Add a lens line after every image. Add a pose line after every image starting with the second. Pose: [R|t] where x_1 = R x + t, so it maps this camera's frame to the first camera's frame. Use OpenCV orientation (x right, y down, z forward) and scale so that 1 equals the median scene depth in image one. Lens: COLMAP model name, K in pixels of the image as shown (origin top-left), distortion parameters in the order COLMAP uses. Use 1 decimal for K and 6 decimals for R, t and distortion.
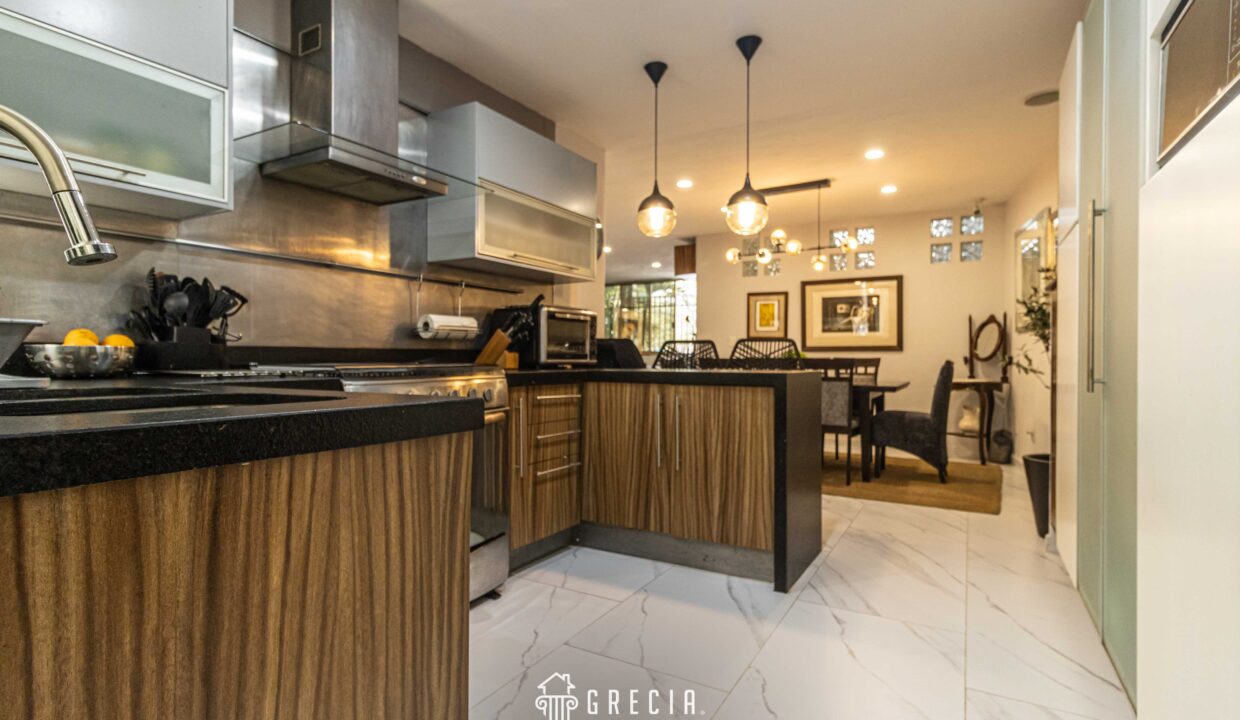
lens RADIAL K [[573.2, 0, 620.0], [0, 573.2, 360.0], [0, 0, 1]] dist [0.003163, 0.000626]
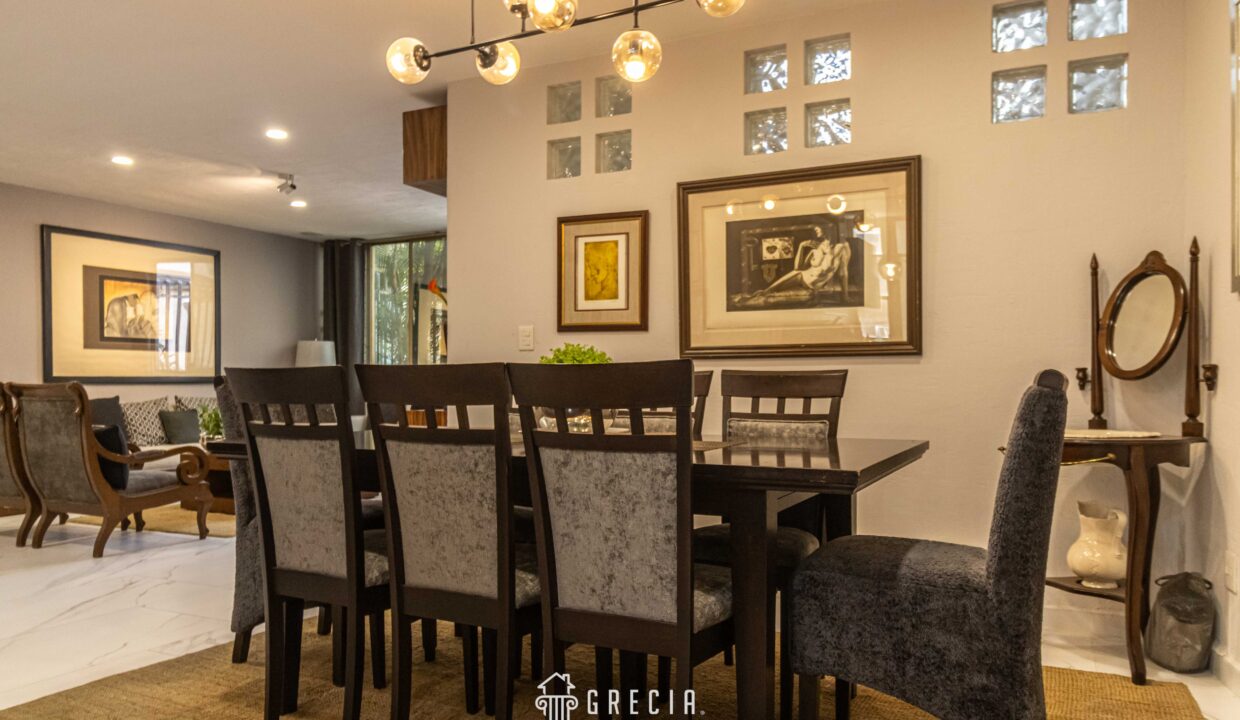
lens RADIAL K [[875.9, 0, 618.3], [0, 875.9, 389.9], [0, 0, 1]] dist [0.006579, 0.002296]
pose [[0.996348, -0.003576, 0.085307, 0.262364], [0.003869, 0.999987, -0.003265, 0.008504], [-0.085294, 0.003583, 0.996349, 0.473656]]
